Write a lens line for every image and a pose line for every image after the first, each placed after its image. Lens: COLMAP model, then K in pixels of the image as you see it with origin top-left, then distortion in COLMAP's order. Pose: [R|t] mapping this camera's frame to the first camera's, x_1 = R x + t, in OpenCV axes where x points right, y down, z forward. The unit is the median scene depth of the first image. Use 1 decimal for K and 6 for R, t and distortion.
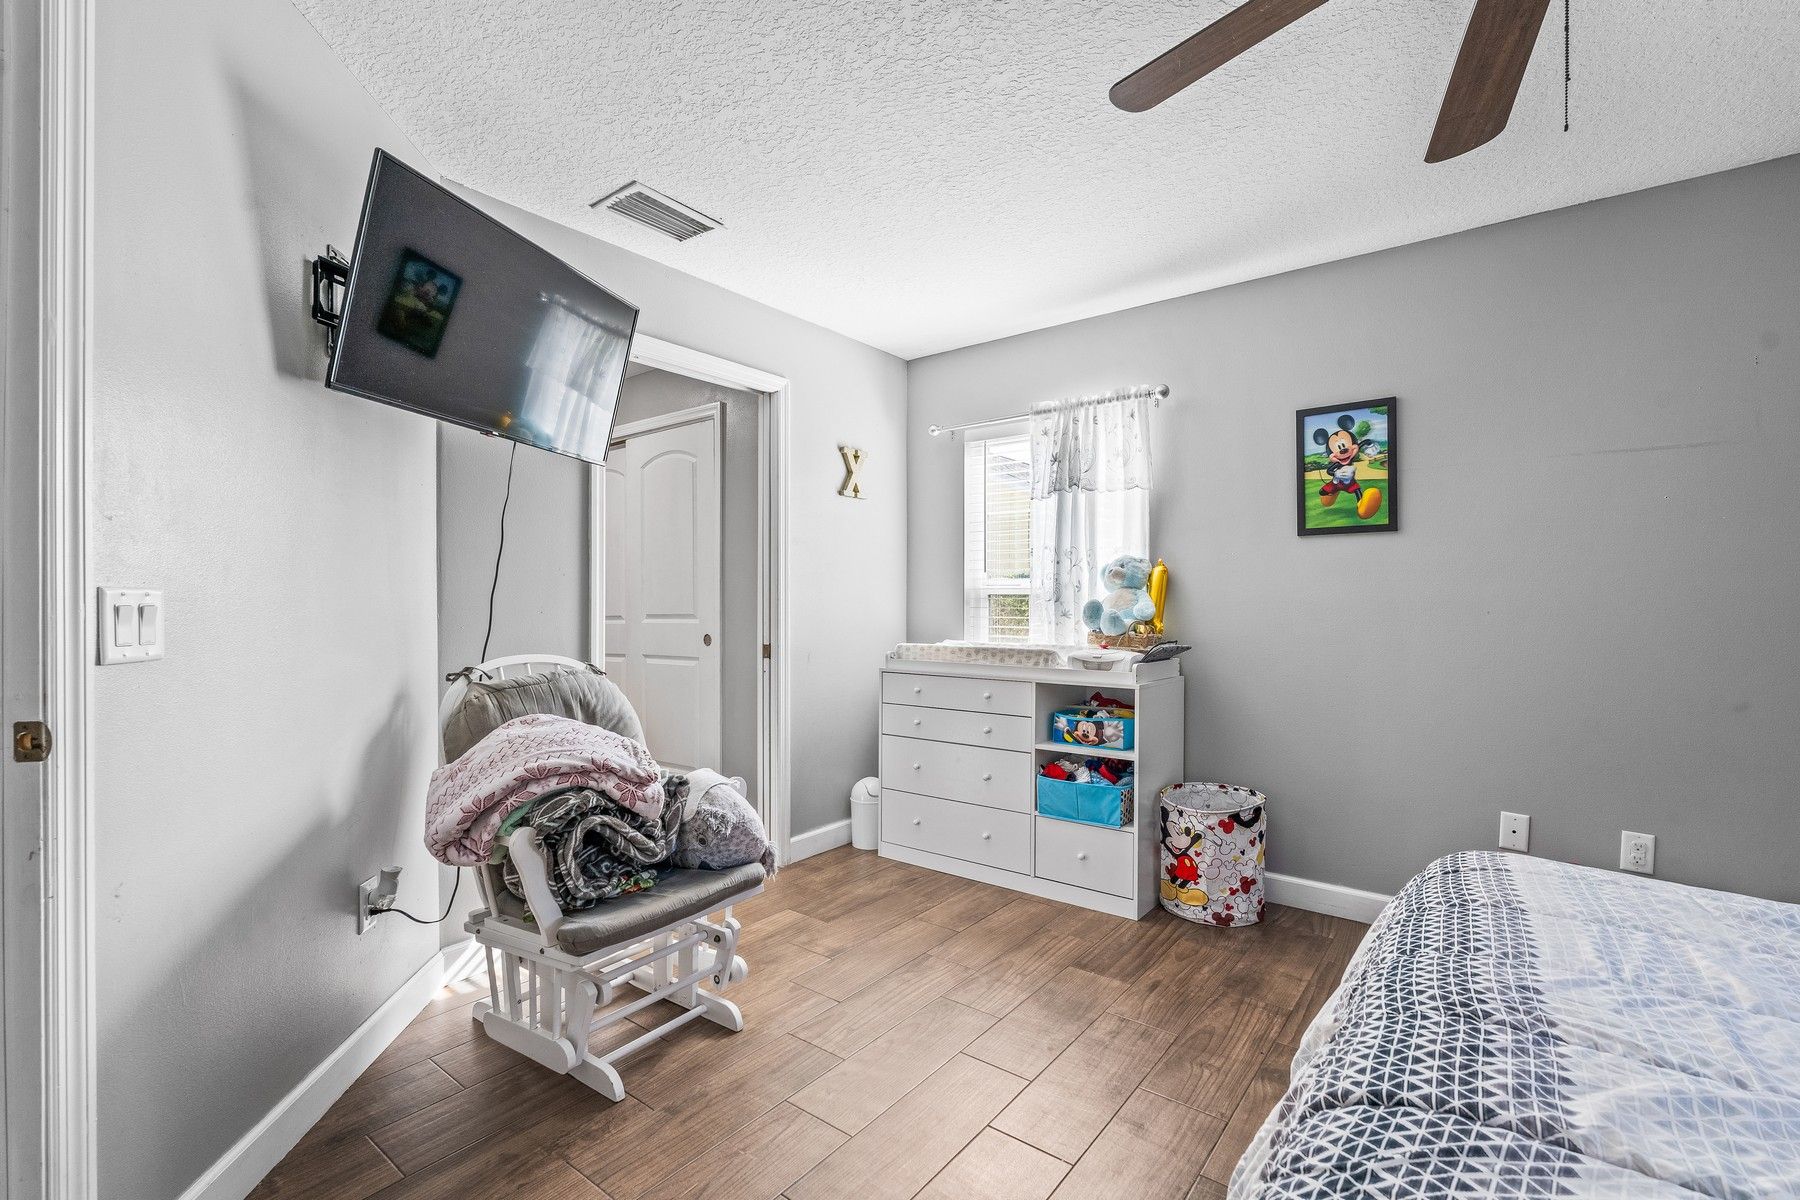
lens RADIAL K [[828.7, 0, 904.3], [0, 828.7, 587.9], [0, 0, 1]] dist [0.002548, -0.000713]
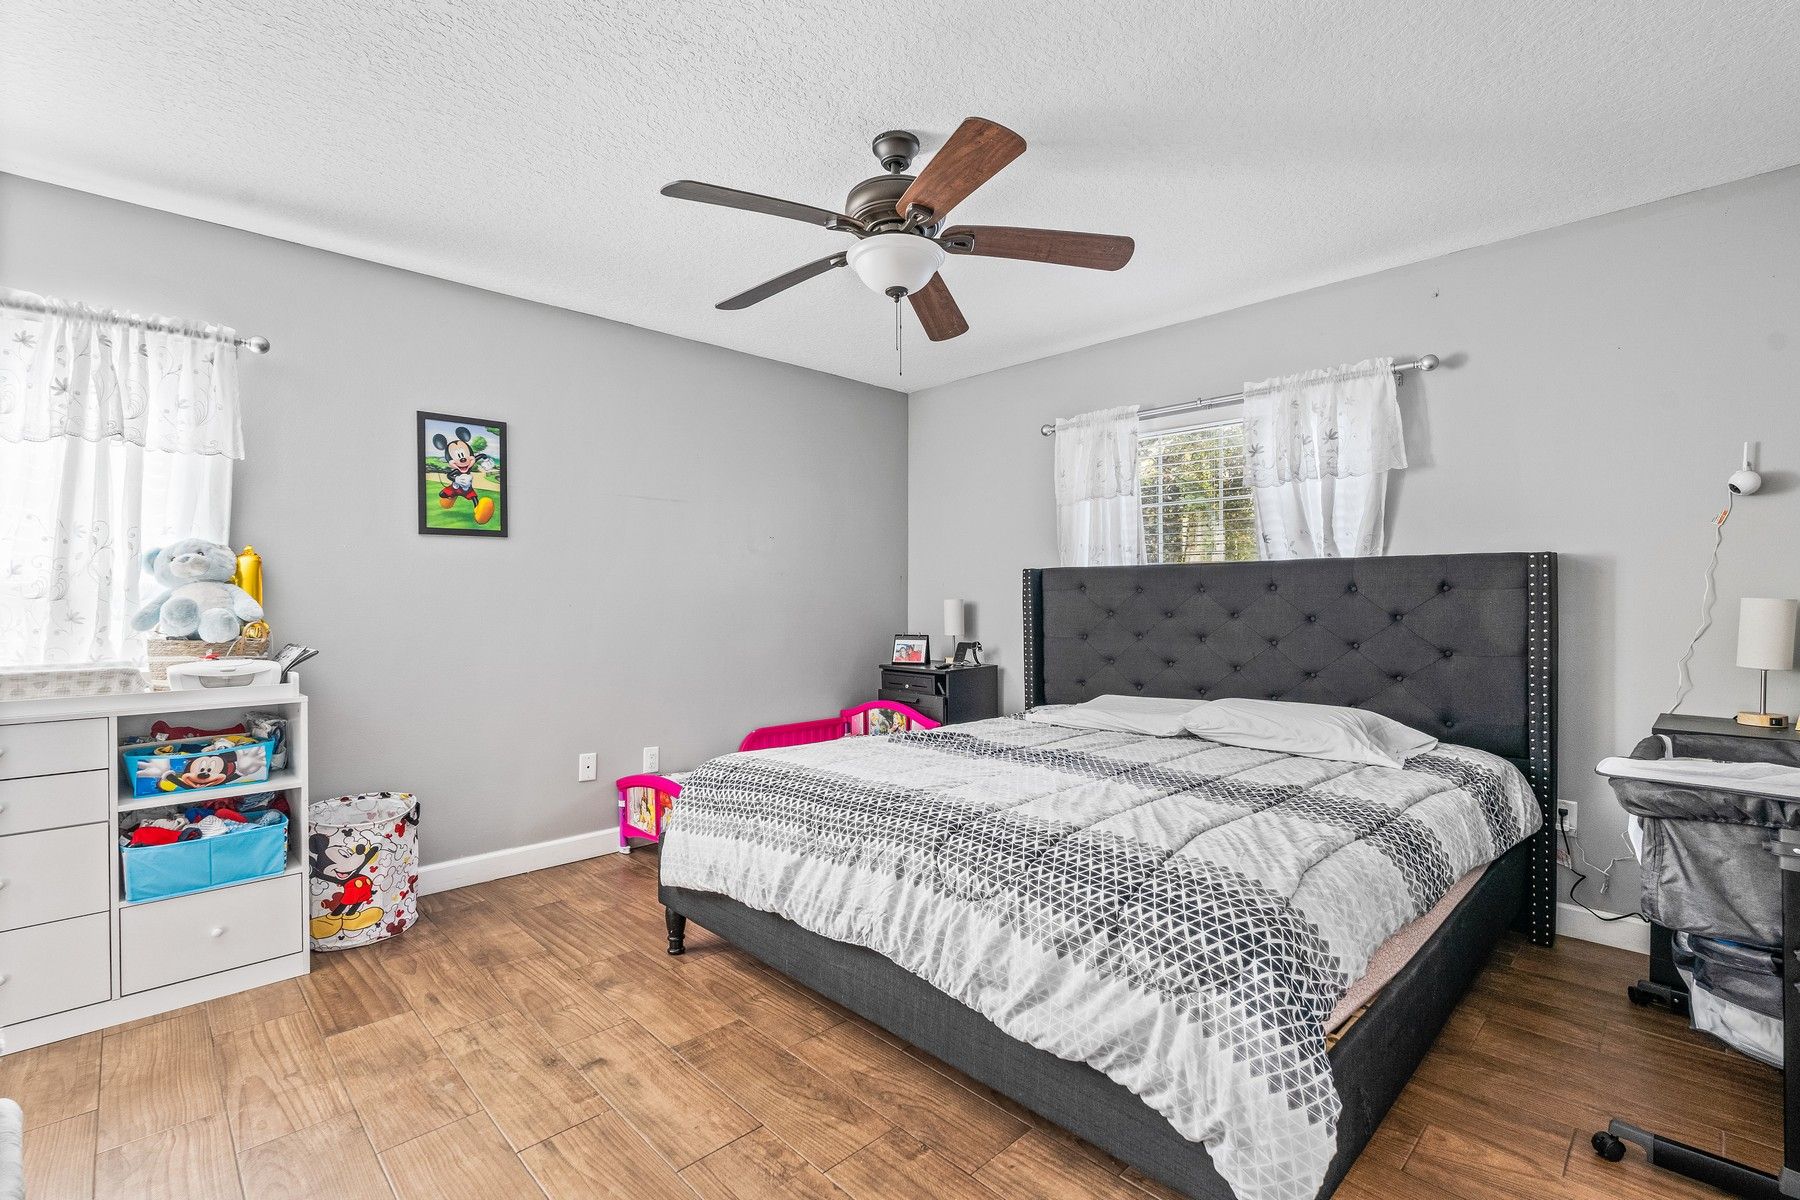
lens RADIAL K [[828.7, 0, 904.3], [0, 828.7, 587.9], [0, 0, 1]] dist [0.002548, -0.000713]
pose [[0.113336, 0.011591, 0.993489, -0.486589], [-0.004486, 0.999928, -0.011154, 0.013353], [-0.993547, -0.003193, 0.113380, 0.293977]]
